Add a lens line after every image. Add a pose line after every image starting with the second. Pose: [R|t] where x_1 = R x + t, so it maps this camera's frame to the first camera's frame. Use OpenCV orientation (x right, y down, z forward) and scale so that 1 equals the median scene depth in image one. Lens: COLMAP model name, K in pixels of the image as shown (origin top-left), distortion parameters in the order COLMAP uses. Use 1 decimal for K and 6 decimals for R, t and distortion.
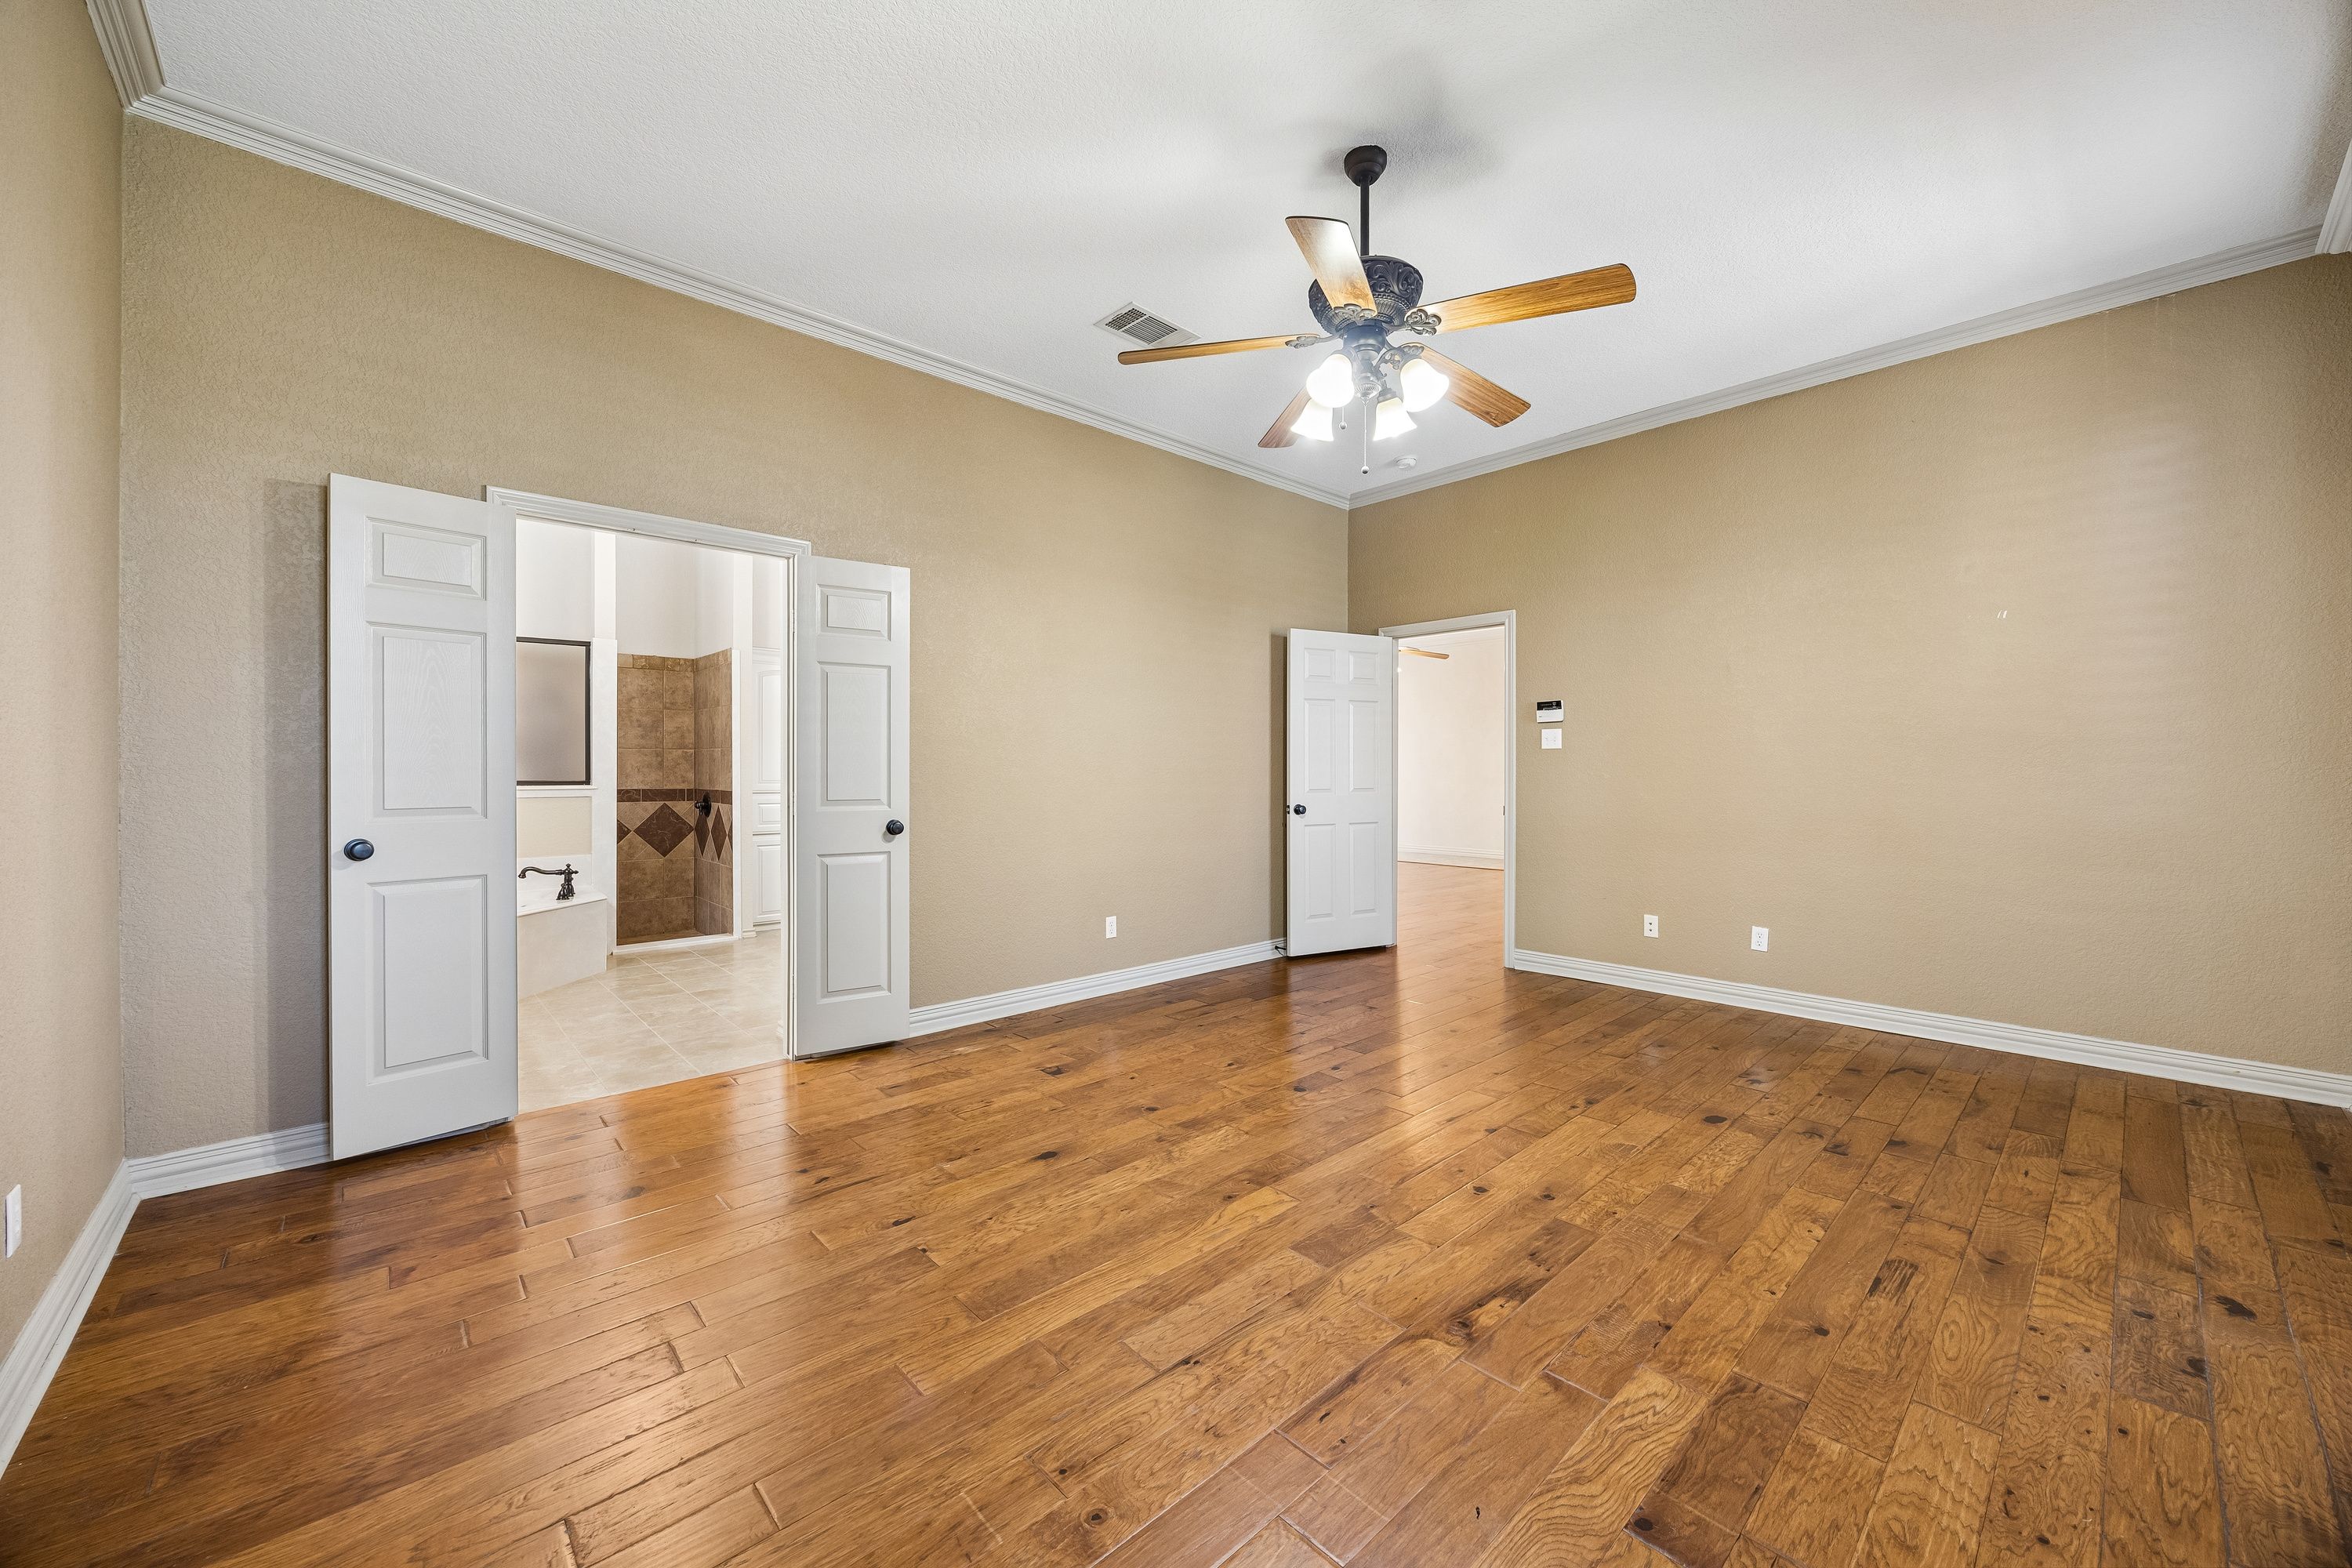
lens RADIAL K [[896.6, 0, 1182.2], [0, 896.6, 775.0], [0, 0, 1]] dist [-0.002751, -0.000015]
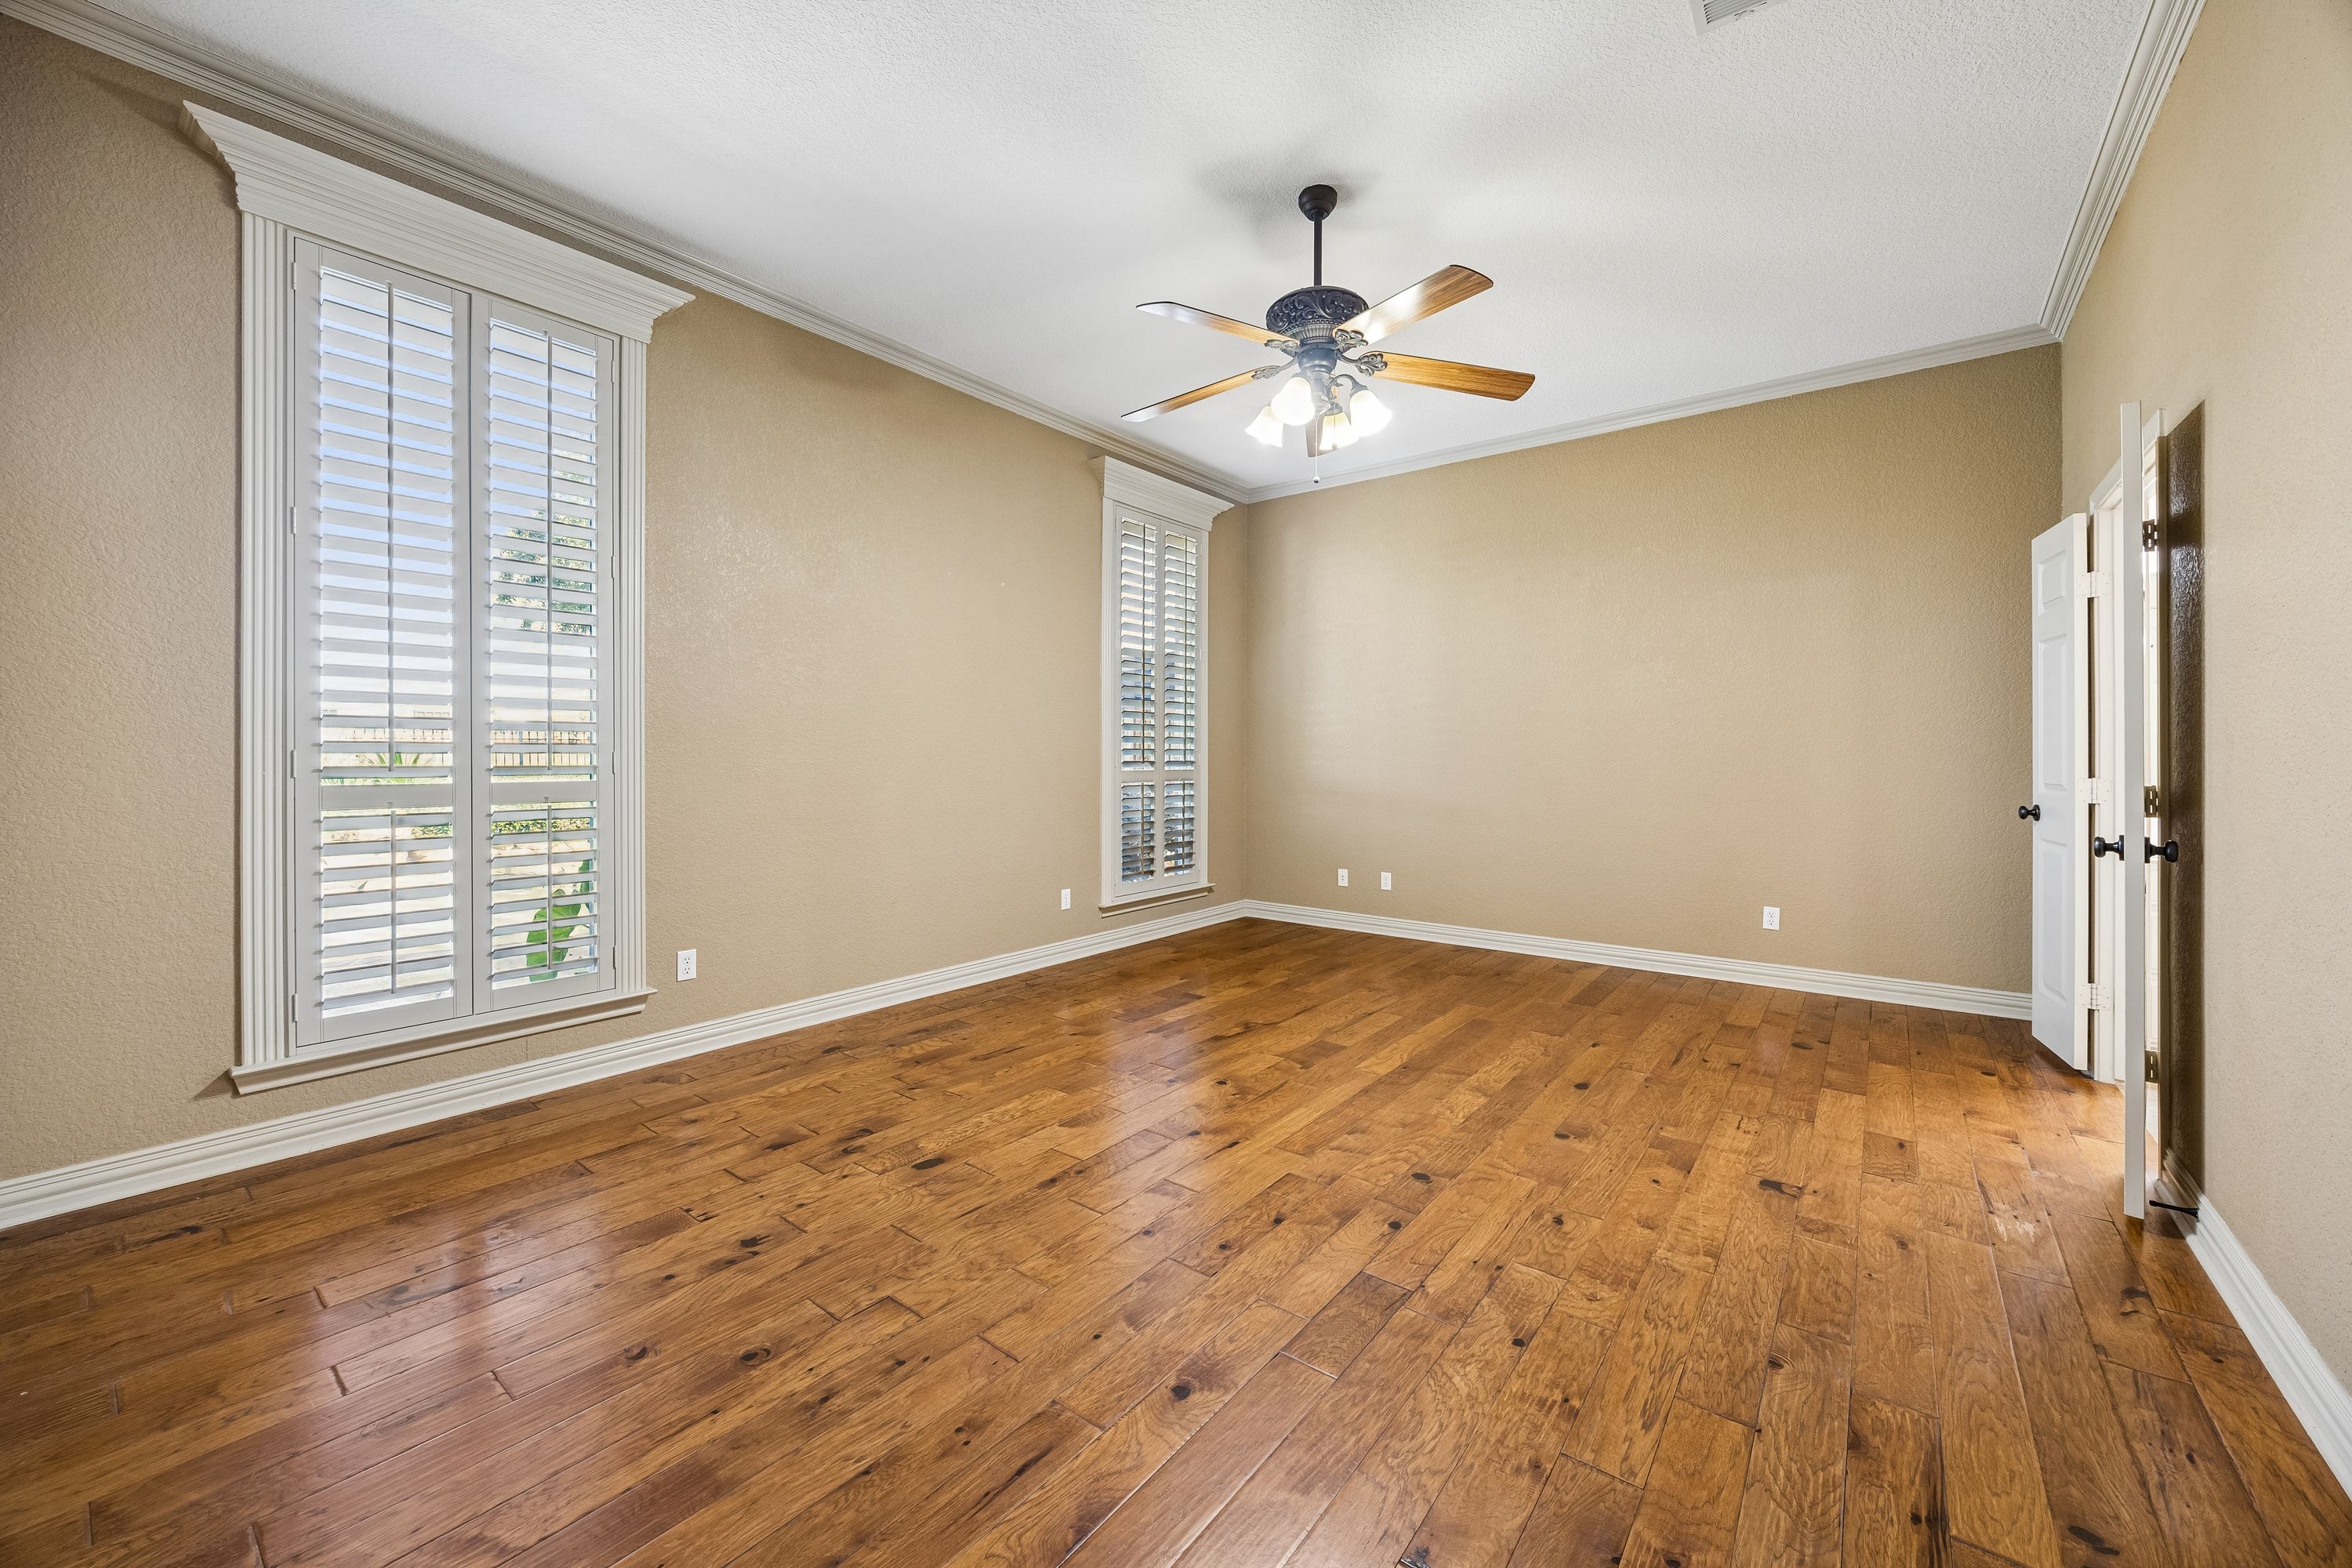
lens RADIAL K [[896.6, 0, 1182.2], [0, 896.6, 775.0], [0, 0, 1]] dist [-0.002751, -0.000015]
pose [[-0.987702, 0.005115, -0.156264, 0.534158], [0.000572, 0.999576, 0.029104, -0.010396], [0.156346, 0.028657, -0.987286, 2.039458]]
